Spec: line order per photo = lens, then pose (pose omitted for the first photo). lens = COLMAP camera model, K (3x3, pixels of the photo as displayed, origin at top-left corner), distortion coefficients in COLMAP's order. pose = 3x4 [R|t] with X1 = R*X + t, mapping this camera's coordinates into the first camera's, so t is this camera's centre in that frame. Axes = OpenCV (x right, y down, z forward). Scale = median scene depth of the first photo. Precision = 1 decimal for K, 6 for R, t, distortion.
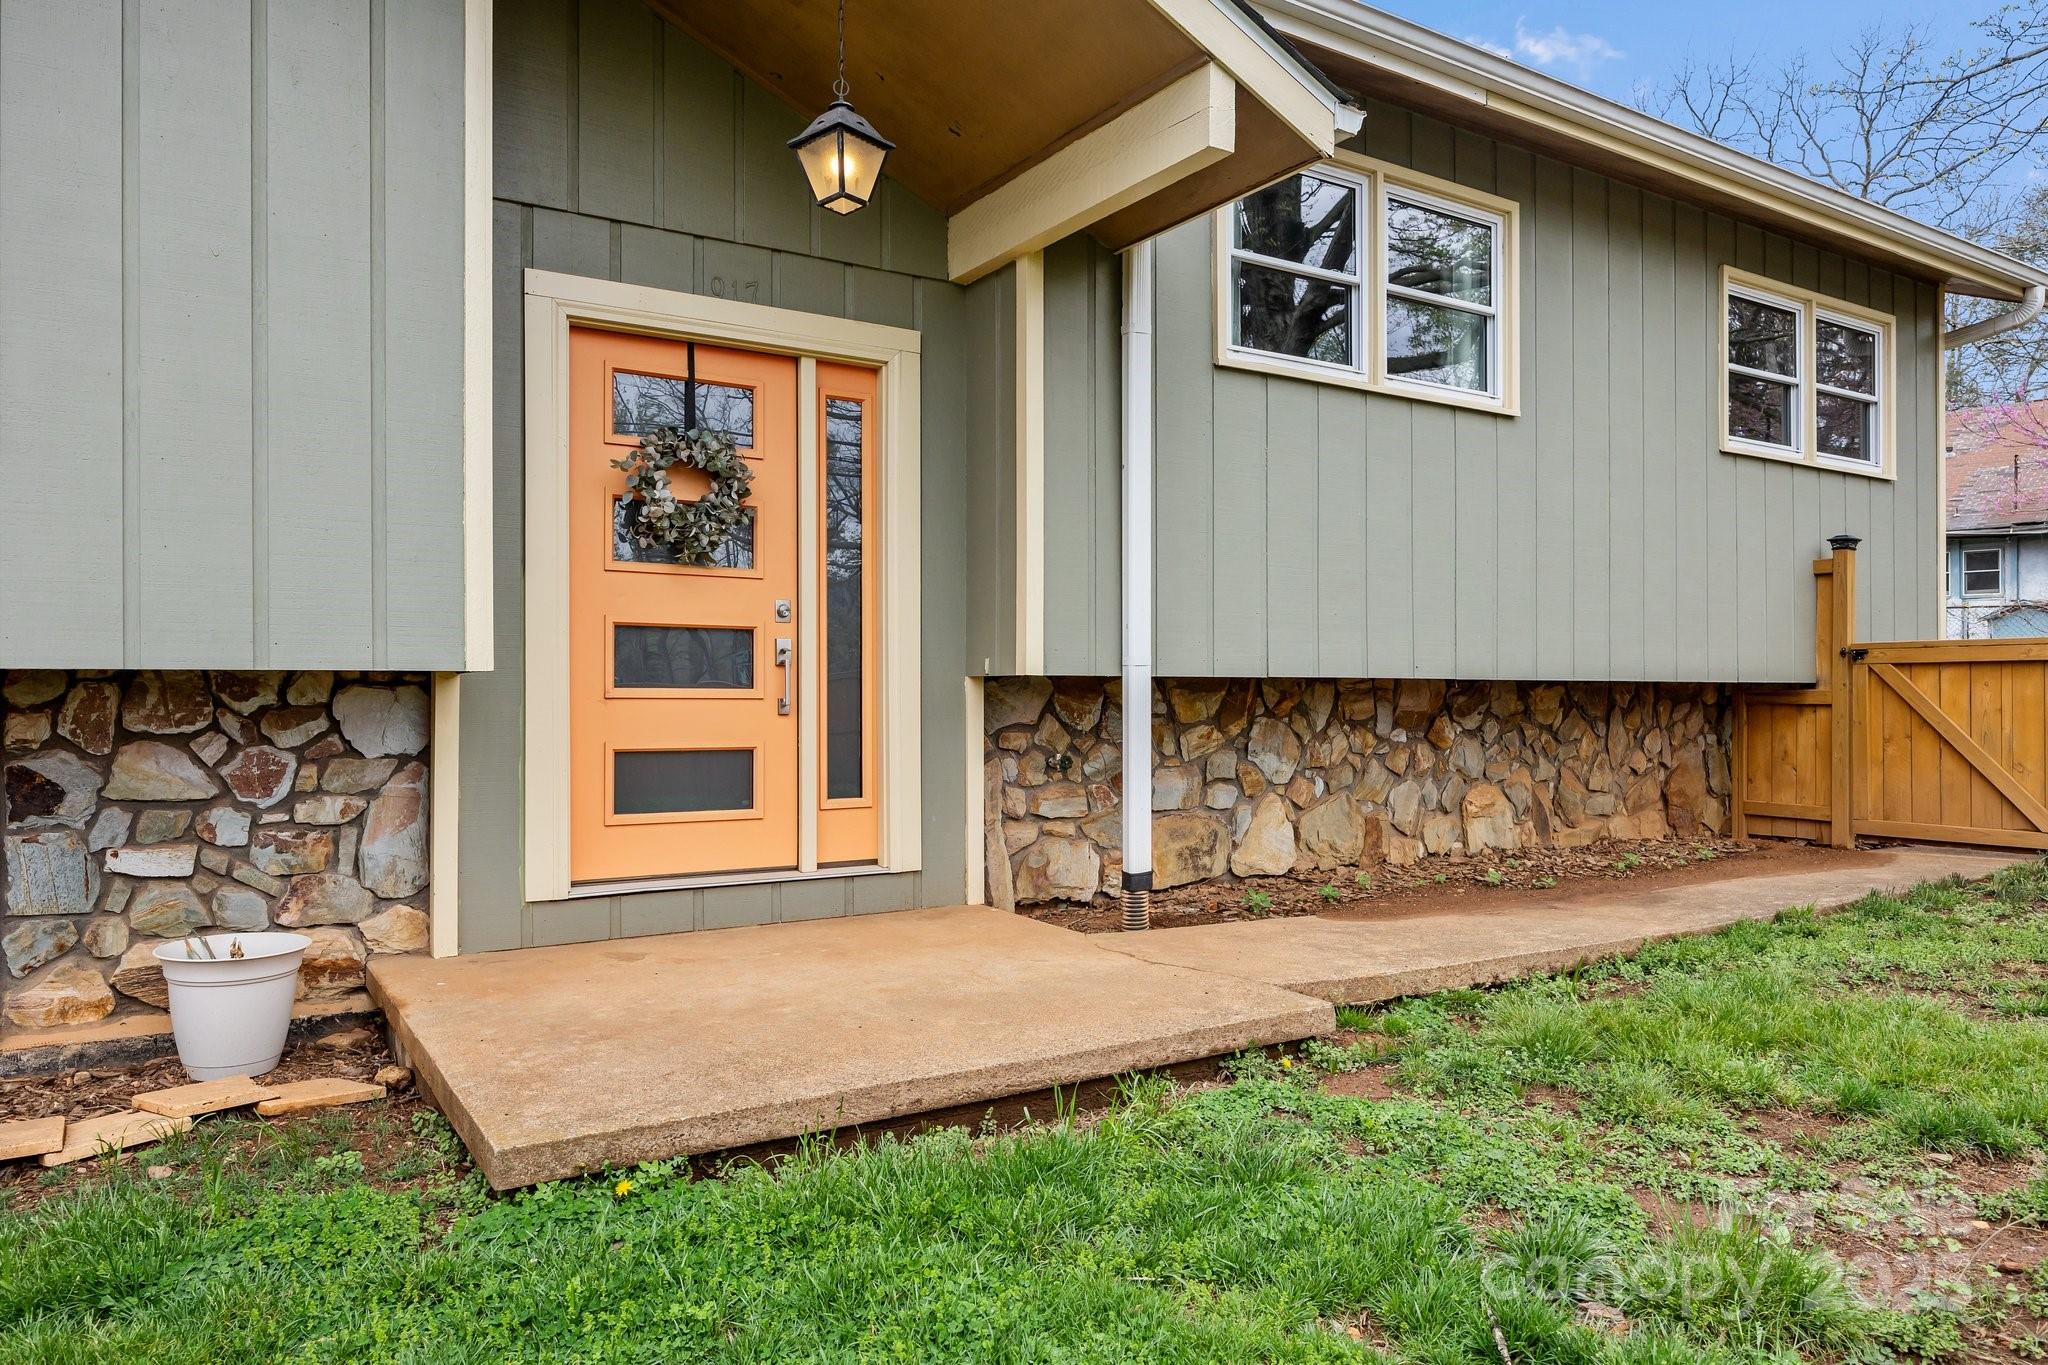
lens RADIAL K [[1347.3, 0, 1025.8], [0, 1347.3, 697.9], [0, 0, 1]] dist [-0.009076, 0.000125]
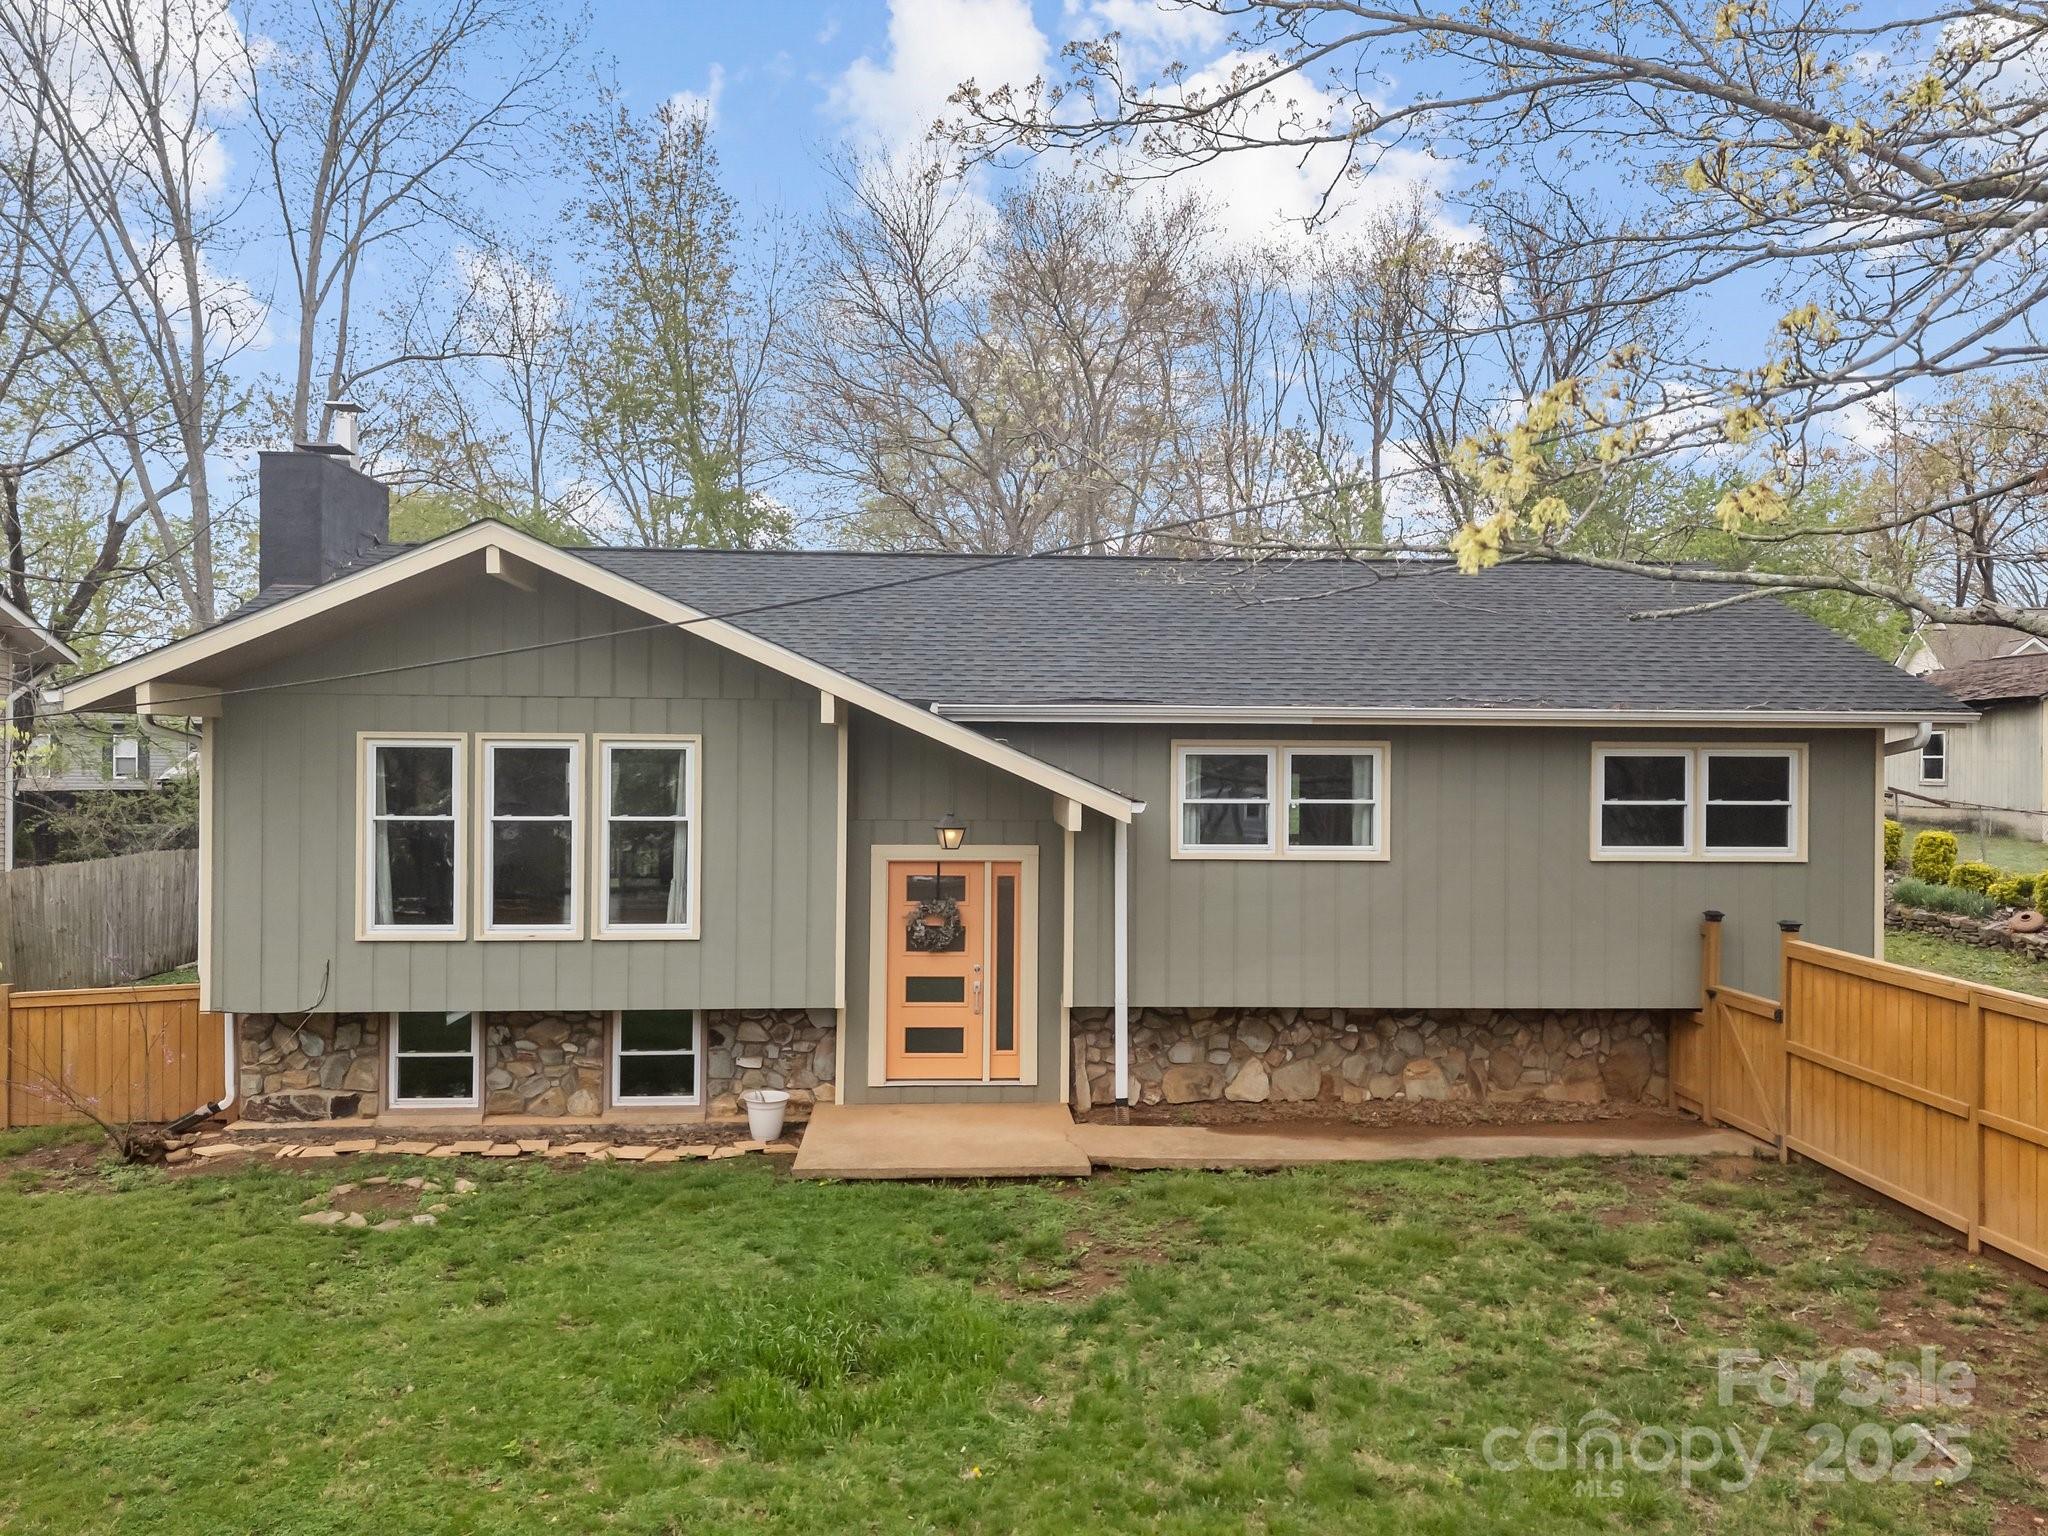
lens RADIAL K [[1464.1, 0, 1017.2], [0, 1464.1, 763.5], [0, 0, 1]] dist [0.050086, -0.021913]
pose [[0.870264, 0.003314, -0.492575, 1.112249], [-0.008536, 0.999929, -0.008352, -0.393579], [0.492512, 0.011473, 0.870230, -1.171980]]
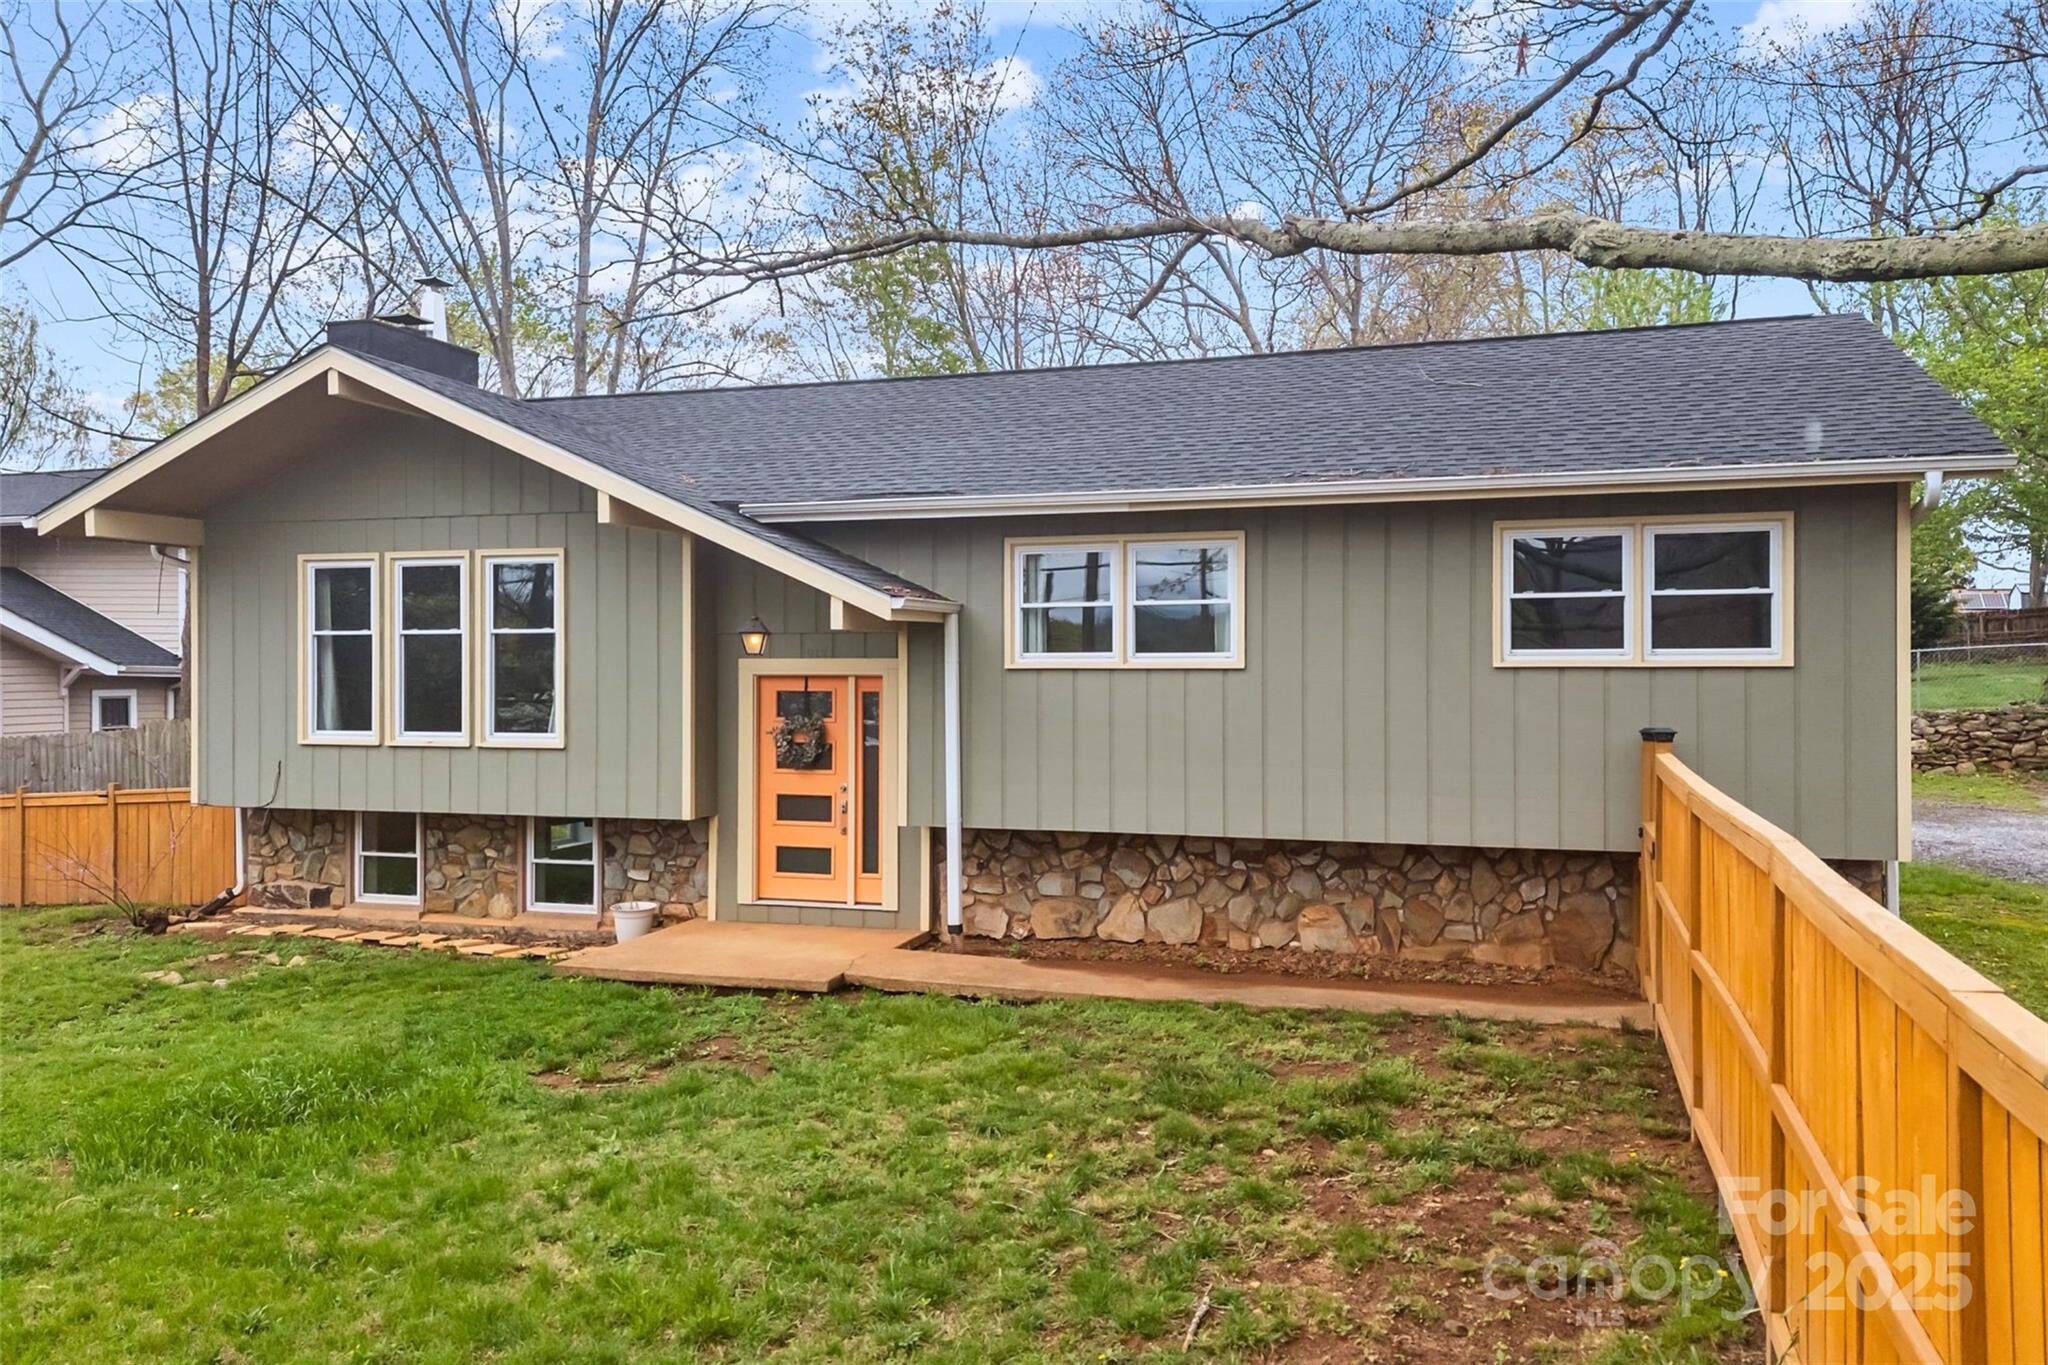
lens RADIAL K [[1482.0, 0, 1030.7], [0, 1482.0, 670.6], [0, 0, 1]] dist [0.047610, -0.012087]
pose [[0.645133, -0.000414, -0.764070, 1.871497], [-0.003111, 0.999990, -0.003168, -0.248102], [0.764064, 0.004421, 0.645125, -0.359431]]
